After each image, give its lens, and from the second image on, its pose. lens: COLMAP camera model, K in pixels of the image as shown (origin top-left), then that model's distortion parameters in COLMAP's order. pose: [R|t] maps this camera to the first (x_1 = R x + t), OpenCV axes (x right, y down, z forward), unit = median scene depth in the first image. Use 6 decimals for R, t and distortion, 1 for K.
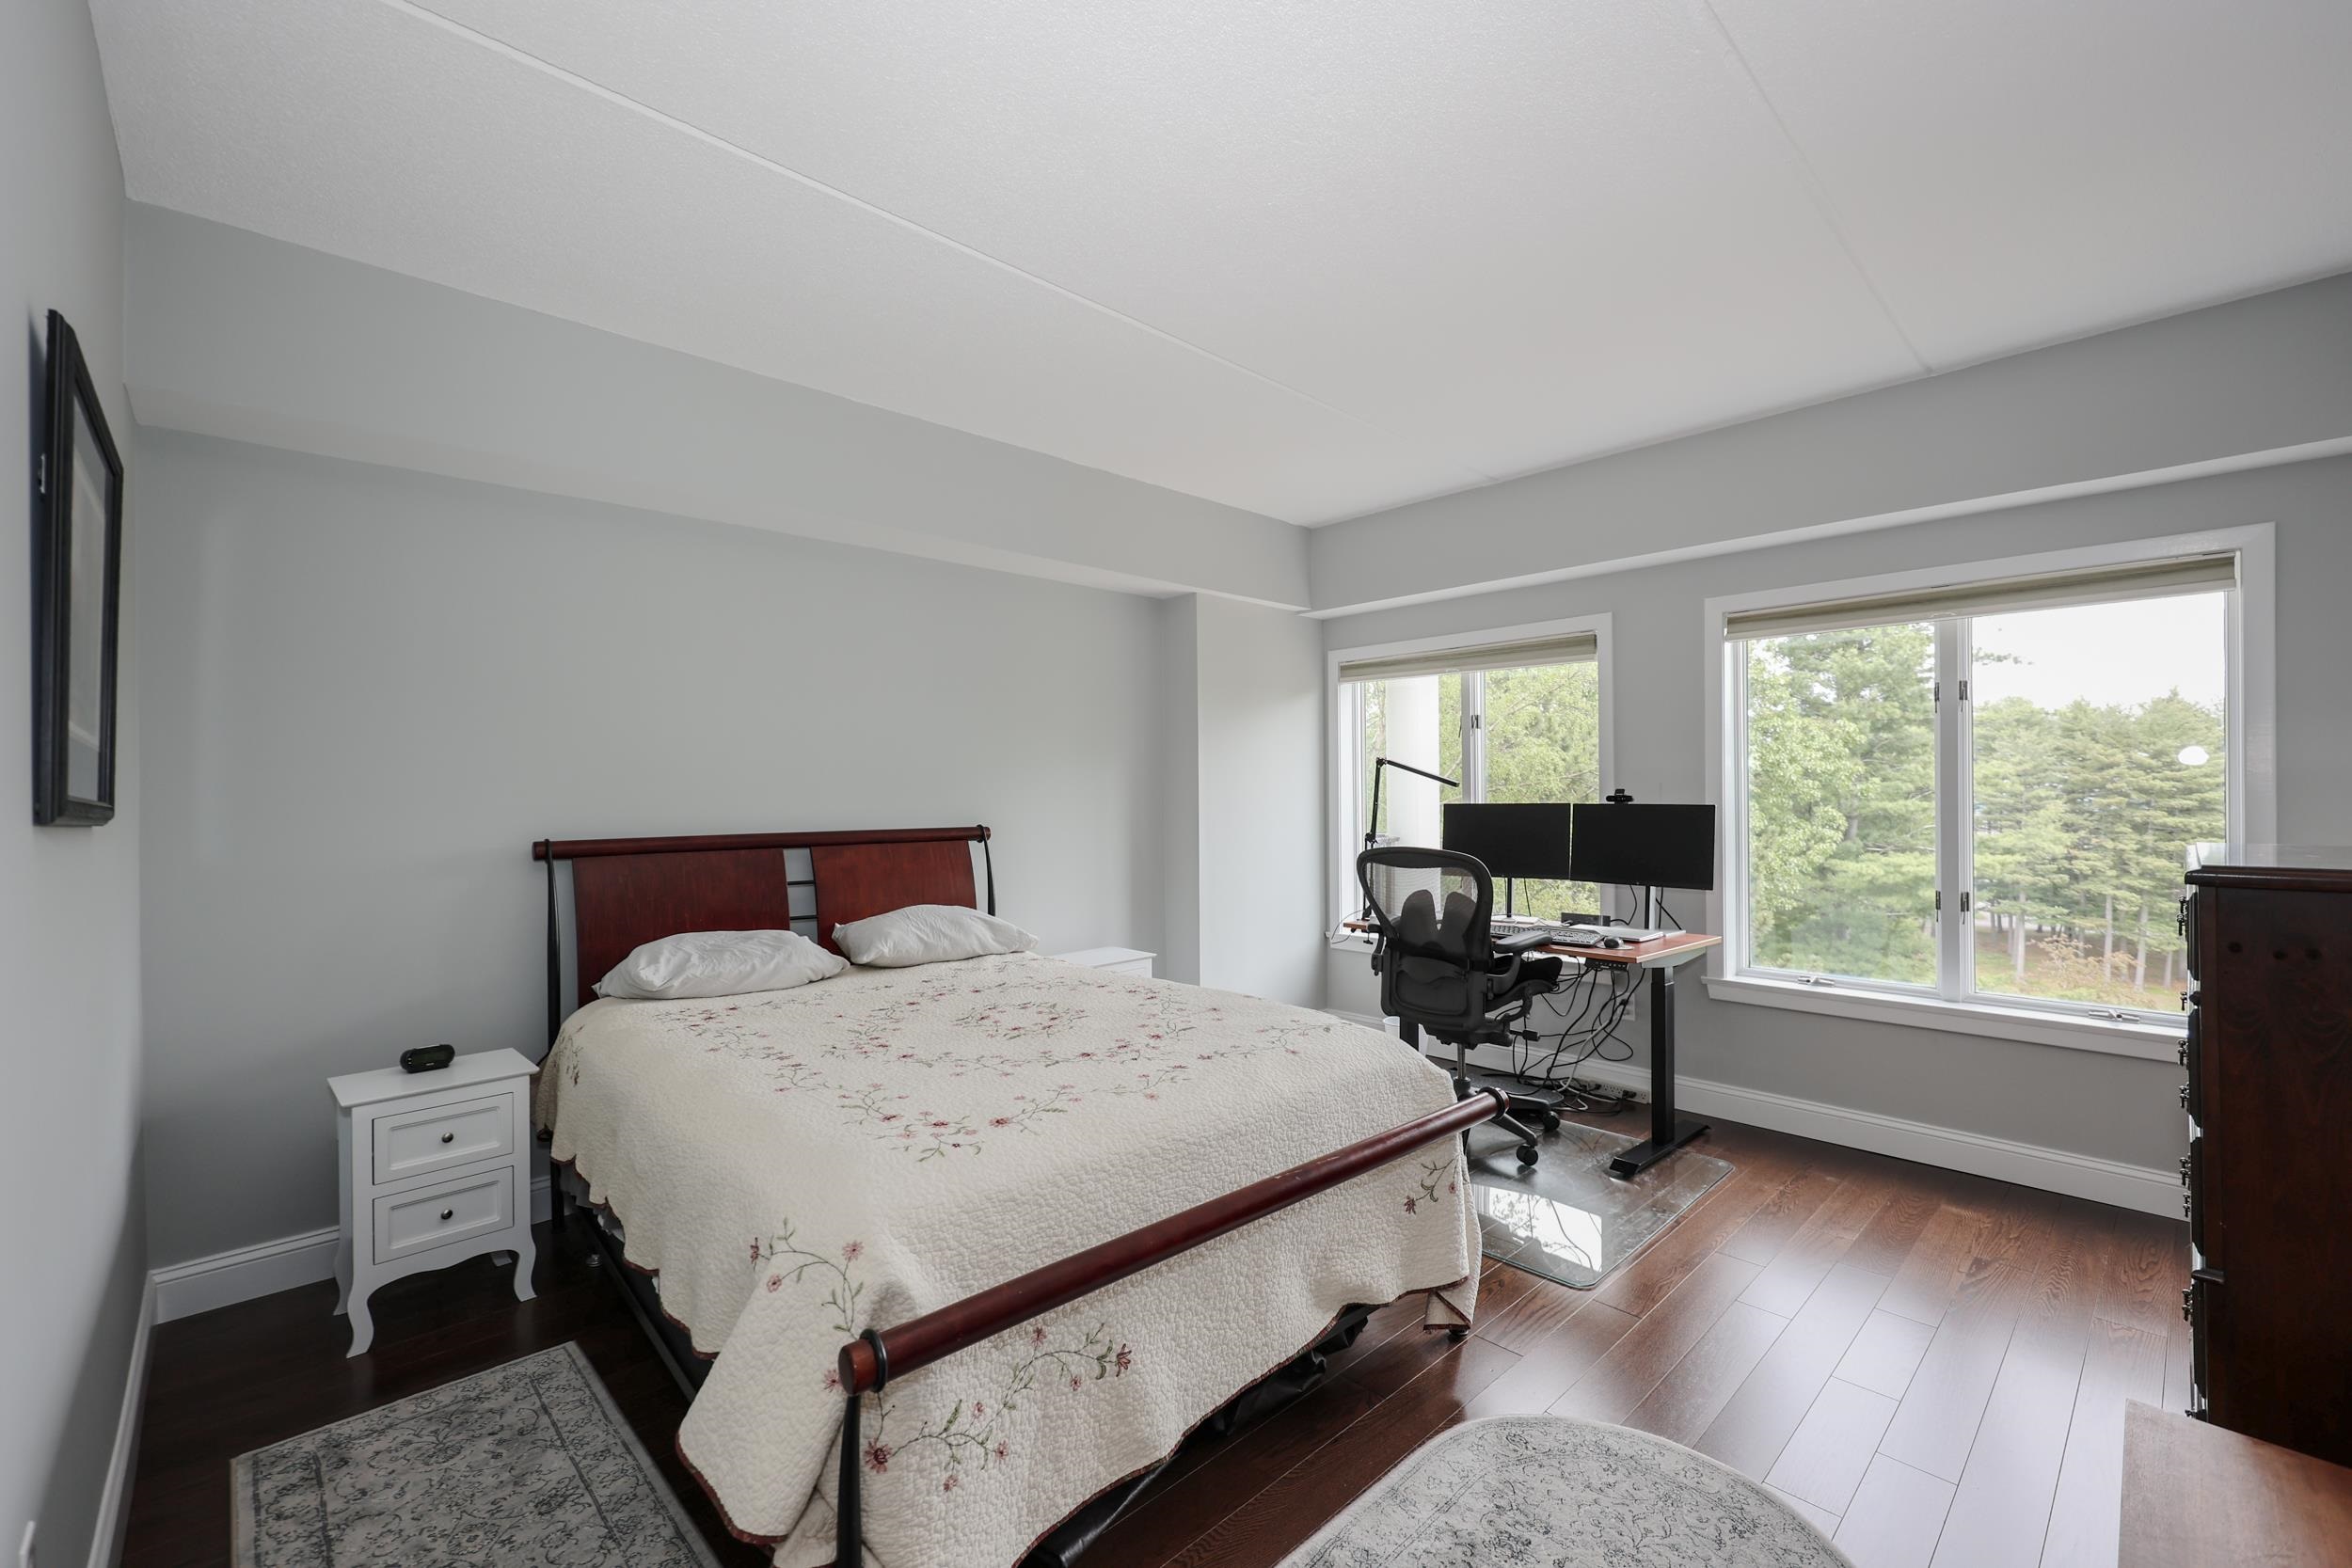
lens RADIAL K [[982.8, 0, 1179.1], [0, 982.8, 799.0], [0, 0, 1]] dist [0.001964, 0.000223]
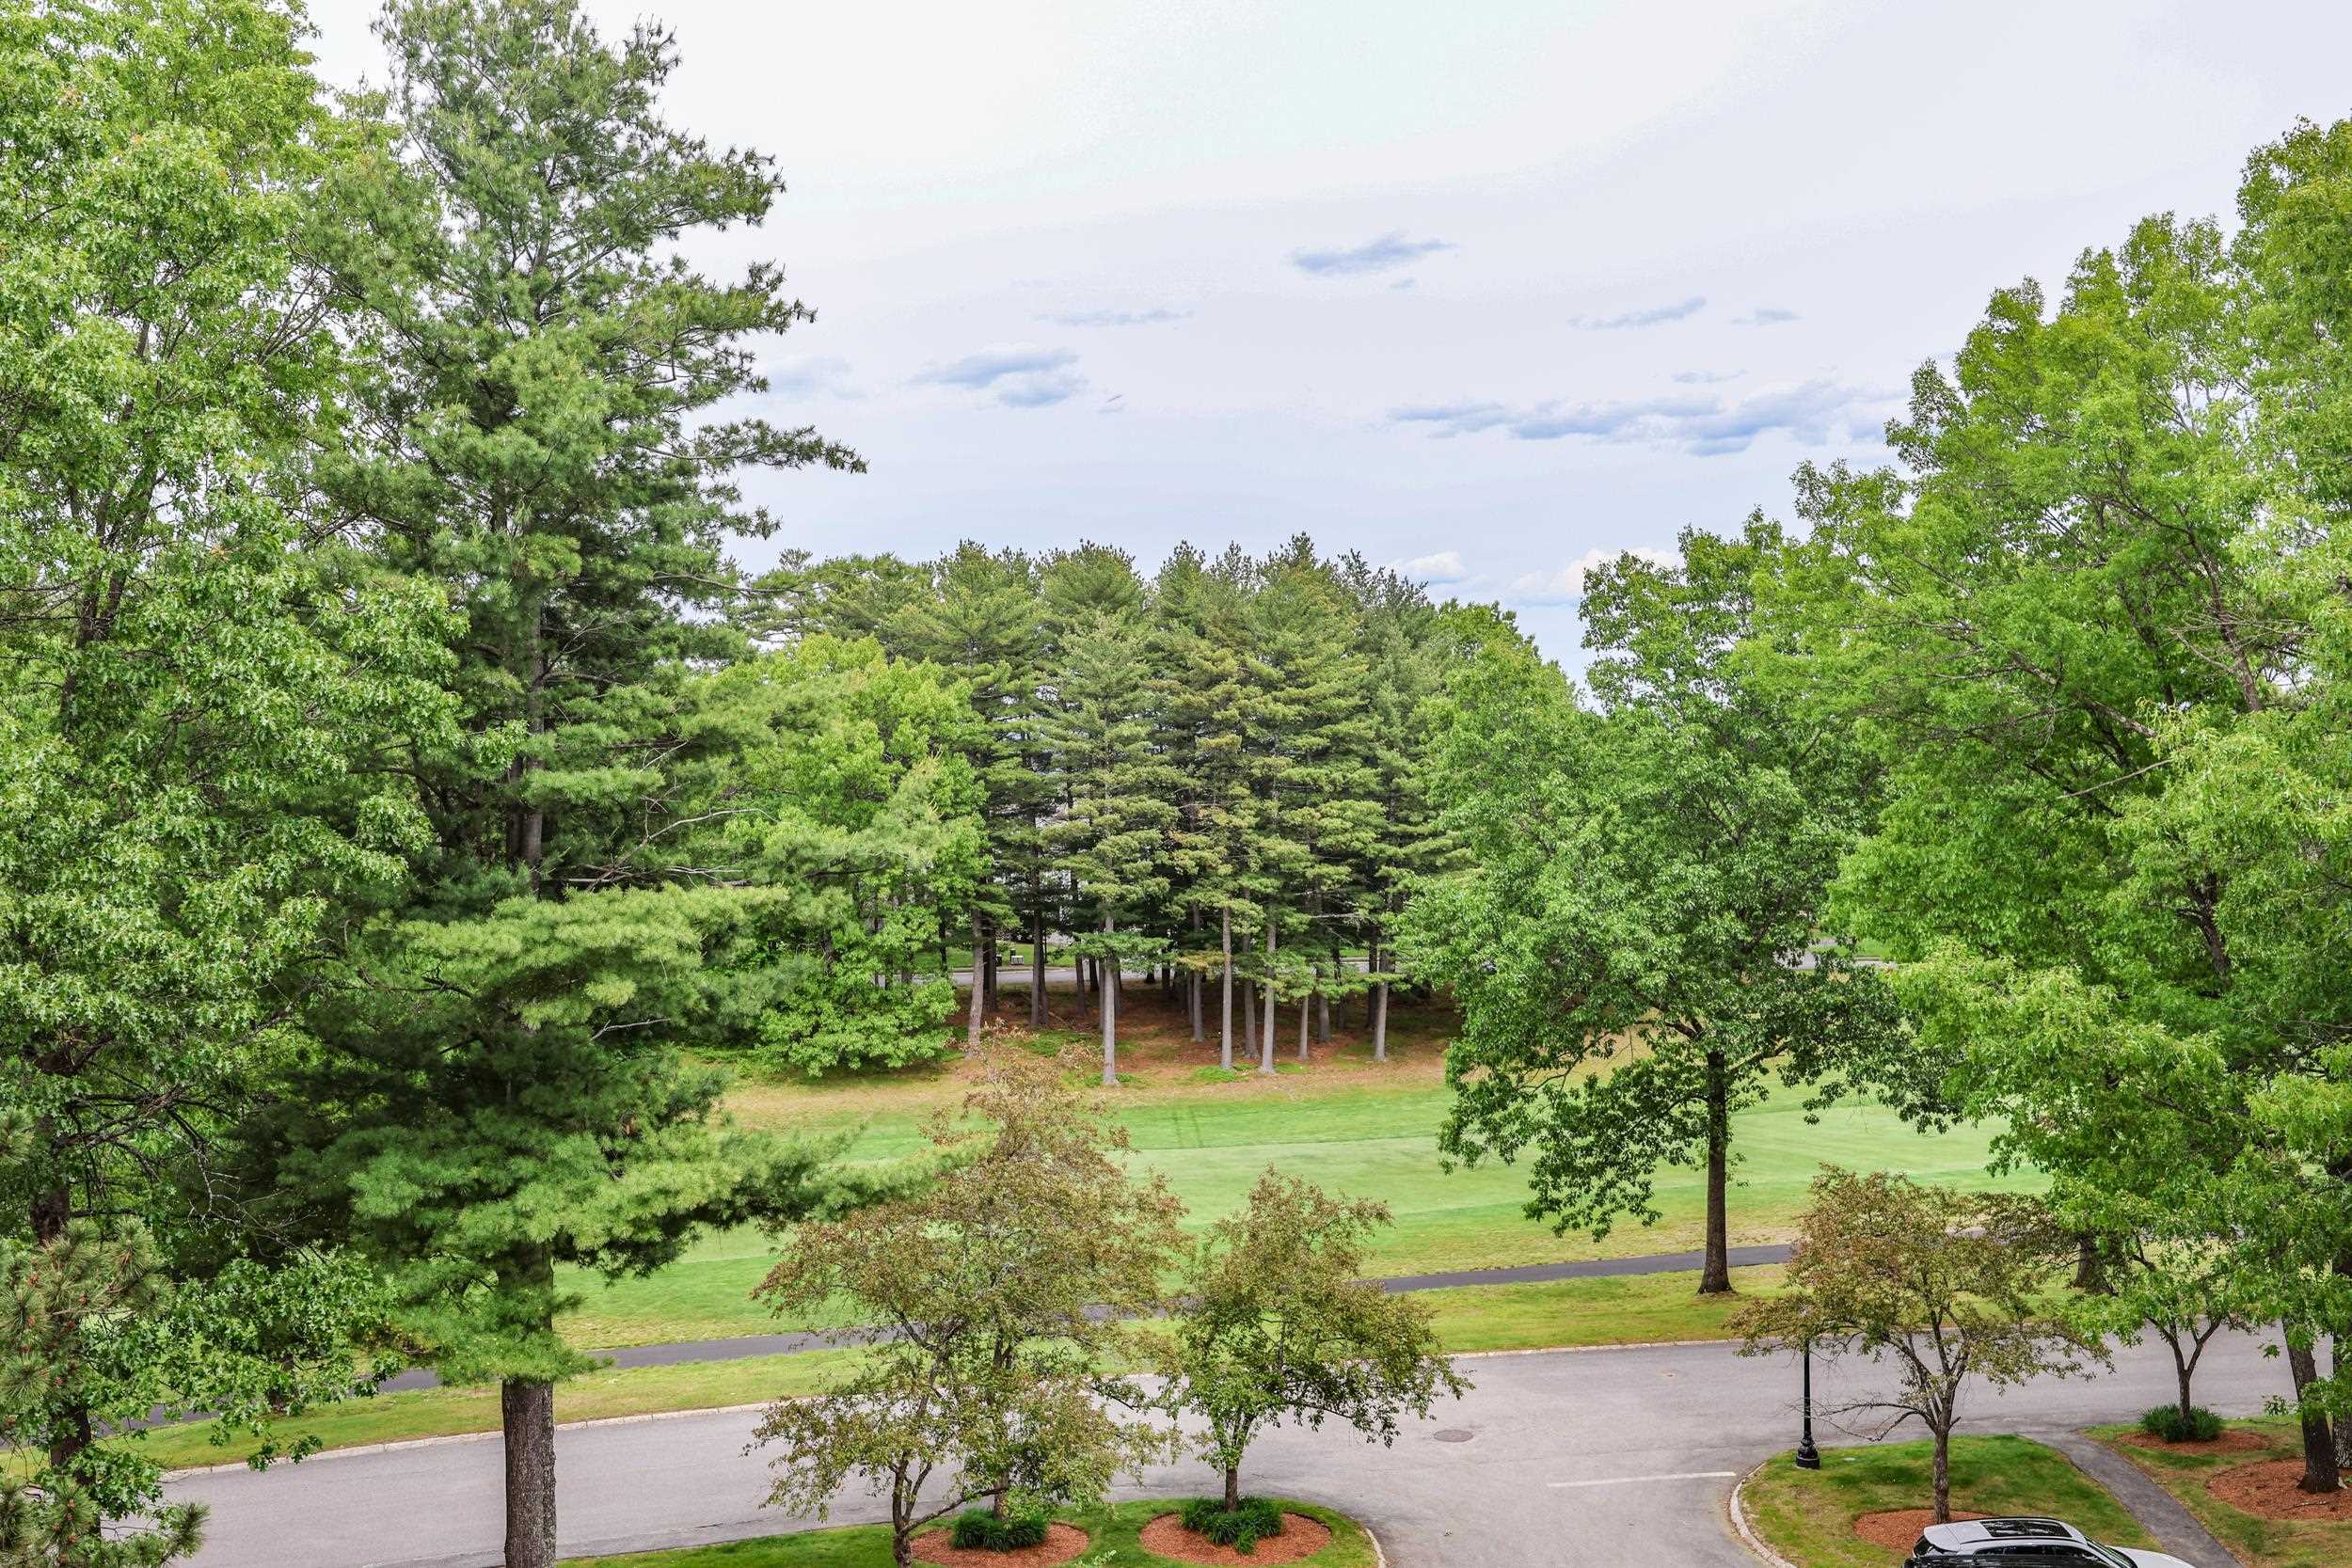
lens RADIAL K [[2264.6, 0, 1184.1], [0, 2264.6, 788.6], [0, 0, 1]] dist [-0.006450, 0.000000]
pose [[0.764110, -0.040023, 0.643844, 0.096829], [0.033078, 0.999191, 0.022855, -0.001256], [-0.644238, 0.003834, 0.764816, 0.025829]]
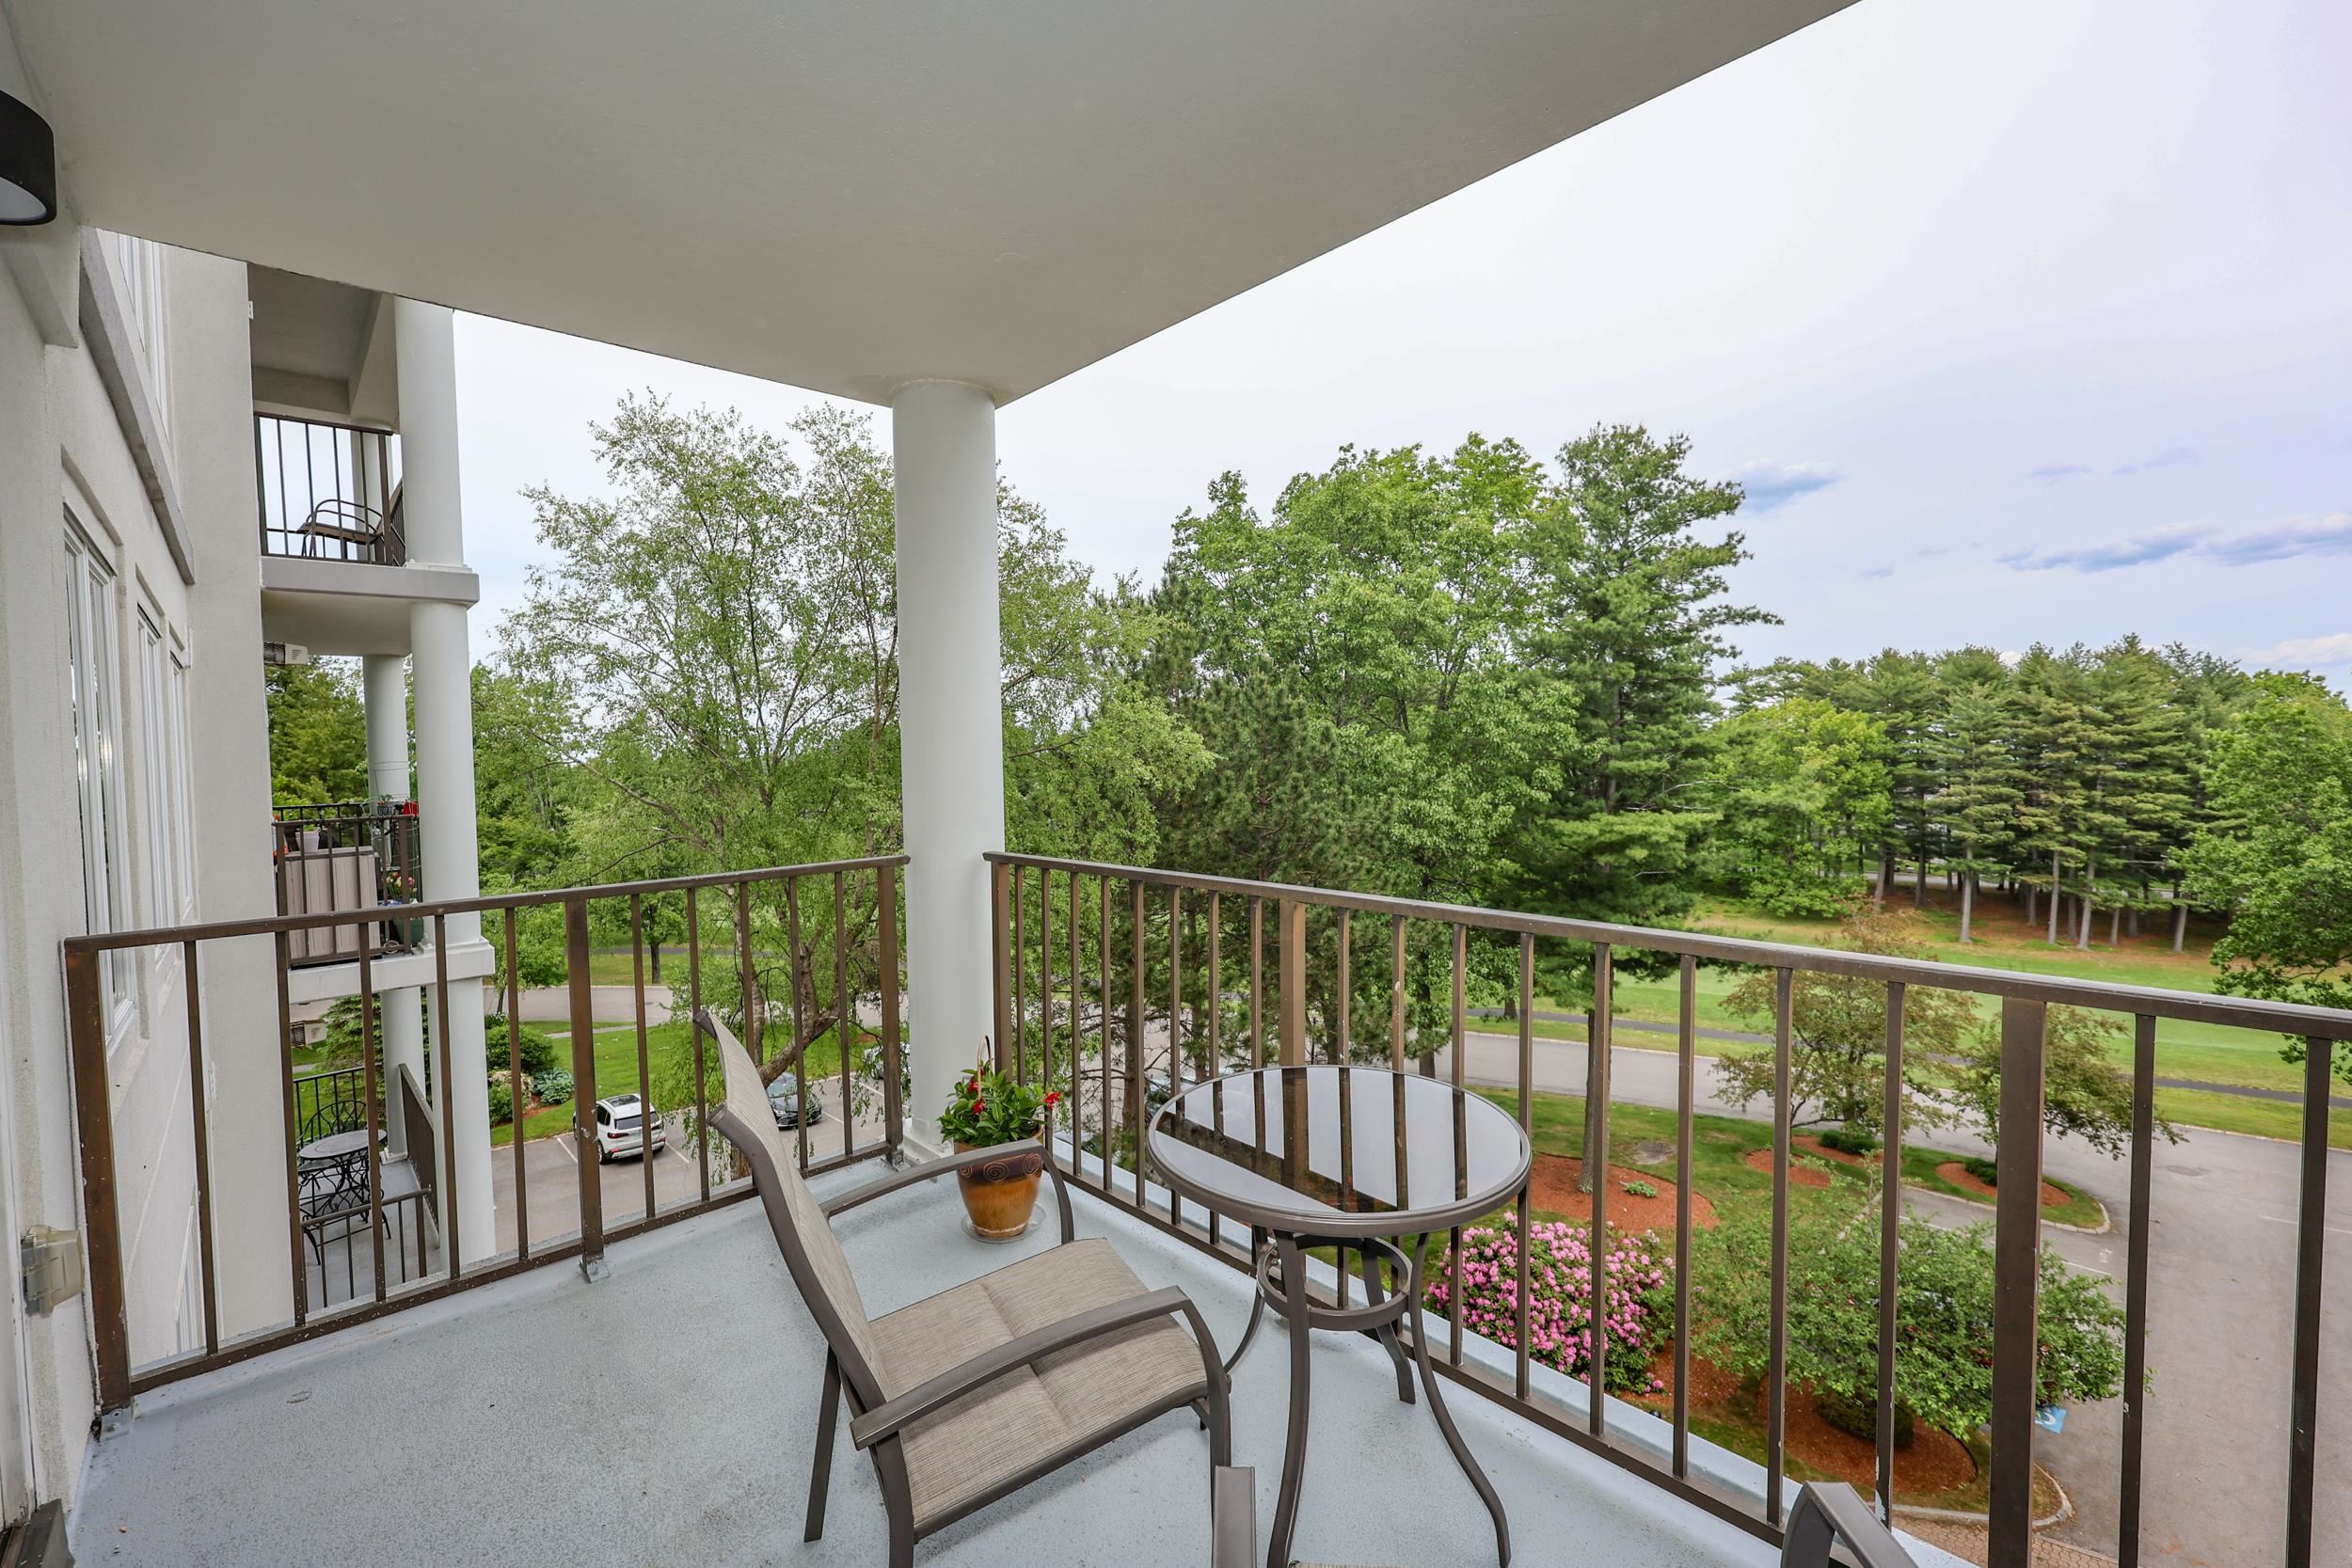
lens RADIAL K [[982.8, 0, 1175.7], [0, 982.8, 790.9], [0, 0, 1]] dist [0.001964, 0.000223]
pose [[0.999492, -0.008361, -0.030767, 0.096139], [0.009280, 0.999511, 0.029865, -0.000609], [0.030503, -0.030135, 0.999080, -0.006870]]
